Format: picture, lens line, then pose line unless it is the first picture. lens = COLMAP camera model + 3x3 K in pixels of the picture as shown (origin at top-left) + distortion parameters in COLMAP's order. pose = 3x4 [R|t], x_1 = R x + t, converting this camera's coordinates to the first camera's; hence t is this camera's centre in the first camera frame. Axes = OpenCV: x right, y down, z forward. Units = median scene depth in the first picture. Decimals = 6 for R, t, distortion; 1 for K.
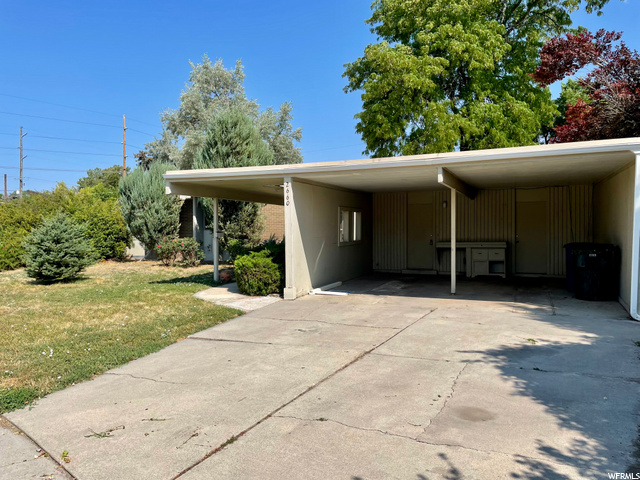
lens RADIAL K [[484.2, 0, 312.0], [0, 484.2, 237.5], [0, 0, 1]] dist [0.098237, -0.121688]
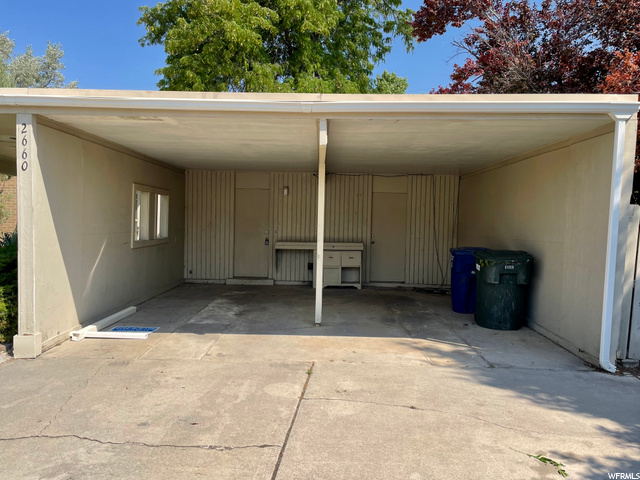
lens RADIAL K [[484.2, 0, 312.0], [0, 484.2, 237.5], [0, 0, 1]] dist [0.098237, -0.121688]
pose [[0.916799, 0.013446, 0.399122, 0.015589], [-0.020343, 0.999708, 0.013051, -0.007712], [-0.398830, -0.020084, 0.916805, 0.327917]]
